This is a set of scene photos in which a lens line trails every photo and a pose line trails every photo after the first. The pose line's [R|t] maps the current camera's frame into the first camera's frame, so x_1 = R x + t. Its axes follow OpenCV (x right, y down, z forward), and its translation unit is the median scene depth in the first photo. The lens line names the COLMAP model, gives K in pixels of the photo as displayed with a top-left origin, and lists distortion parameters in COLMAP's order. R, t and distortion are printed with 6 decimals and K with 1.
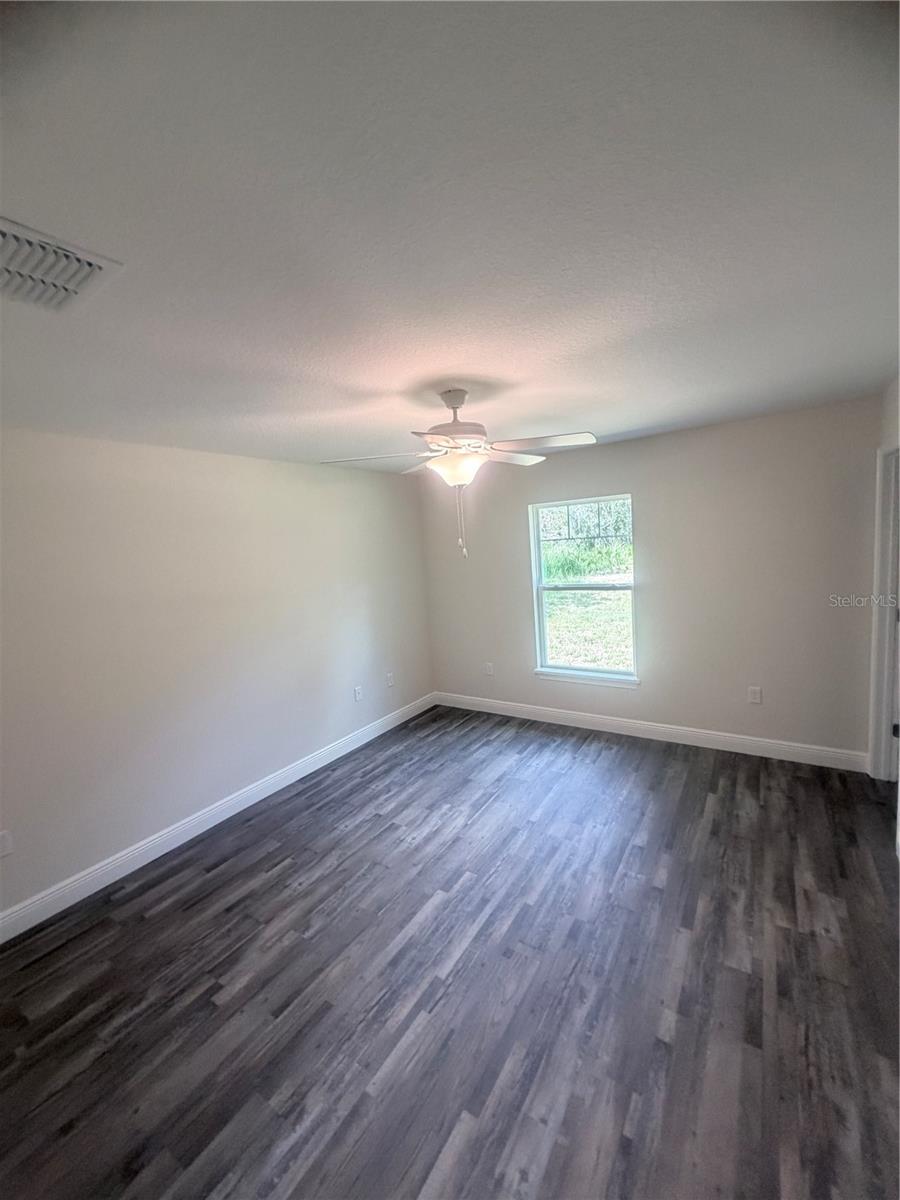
lens RADIAL K [[479.4, 0, 449.6], [0, 479.4, 598.1], [0, 0, 1]] dist [-0.000150, 0.000379]
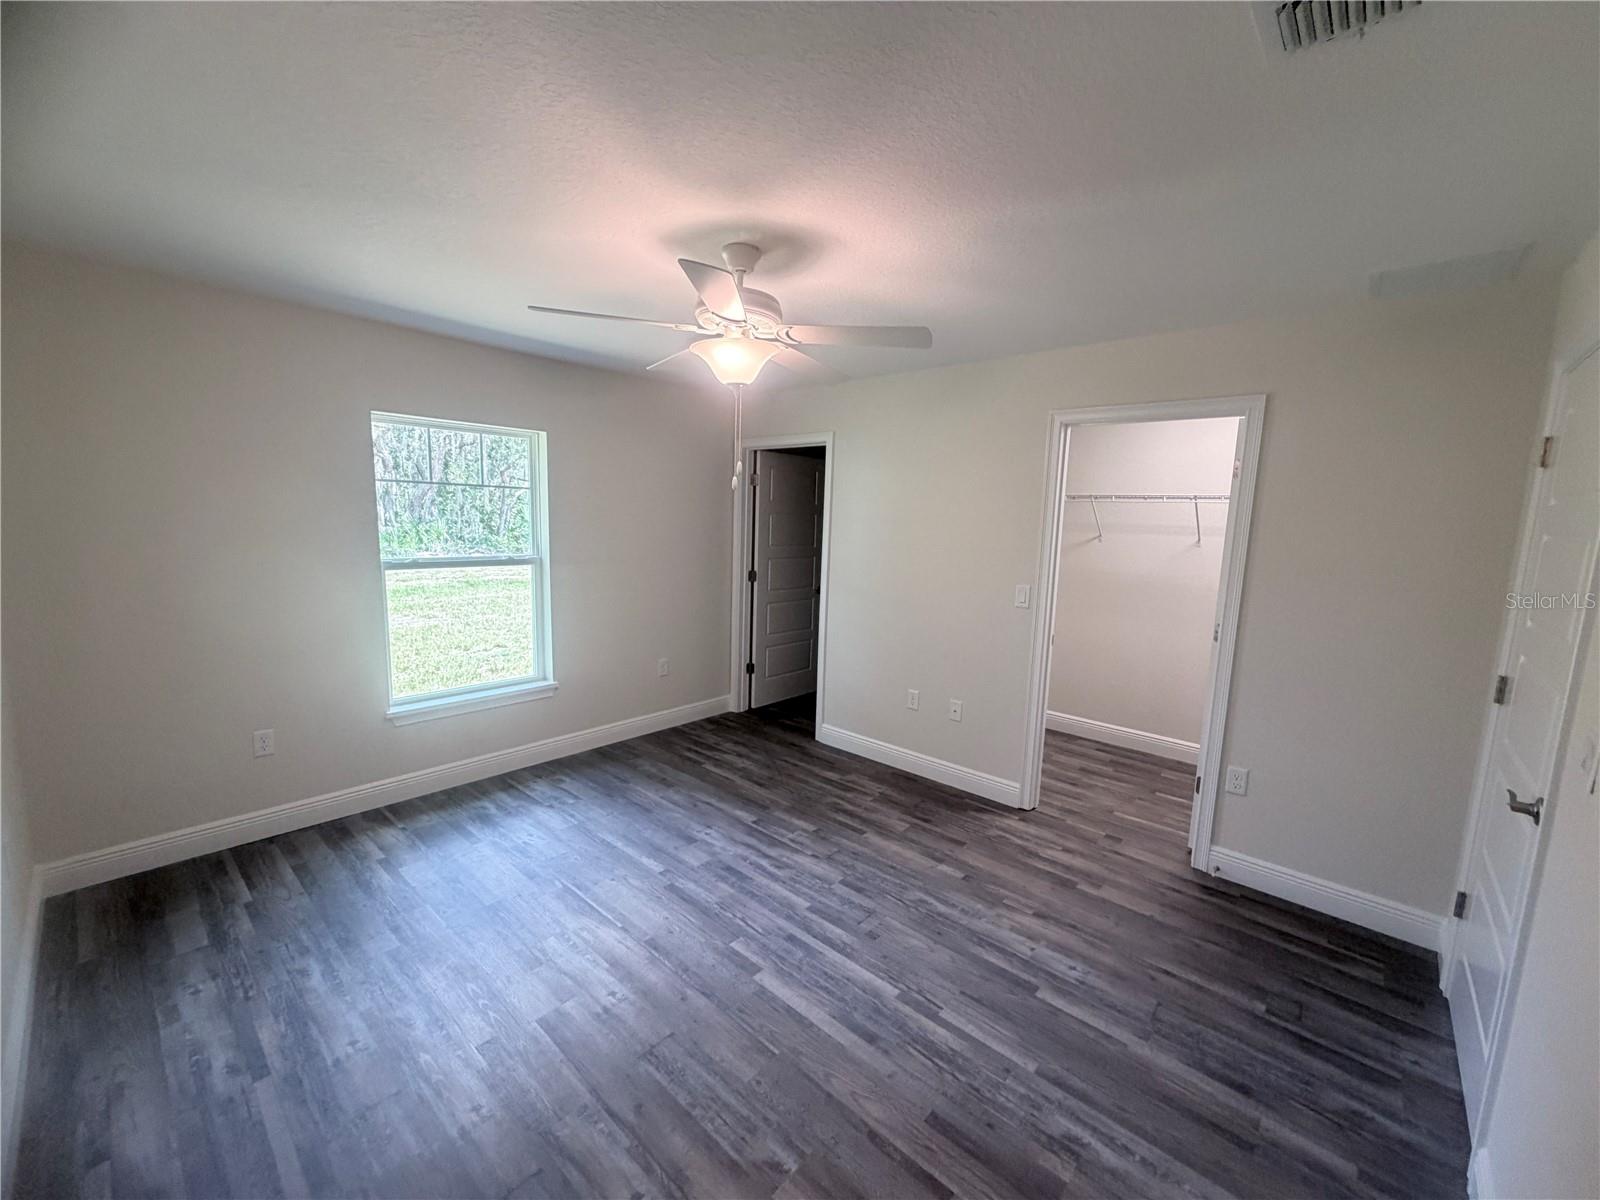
lens RADIAL K [[640.3, 0, 796.6], [0, 640.3, 601.7], [0, 0, 1]] dist [0.002281, 0.000158]
pose [[0.143248, -0.057536, 0.988013, -0.972226], [0.073776, 0.996152, 0.047313, 0.043827], [-0.986933, 0.066114, 0.146942, 0.851928]]
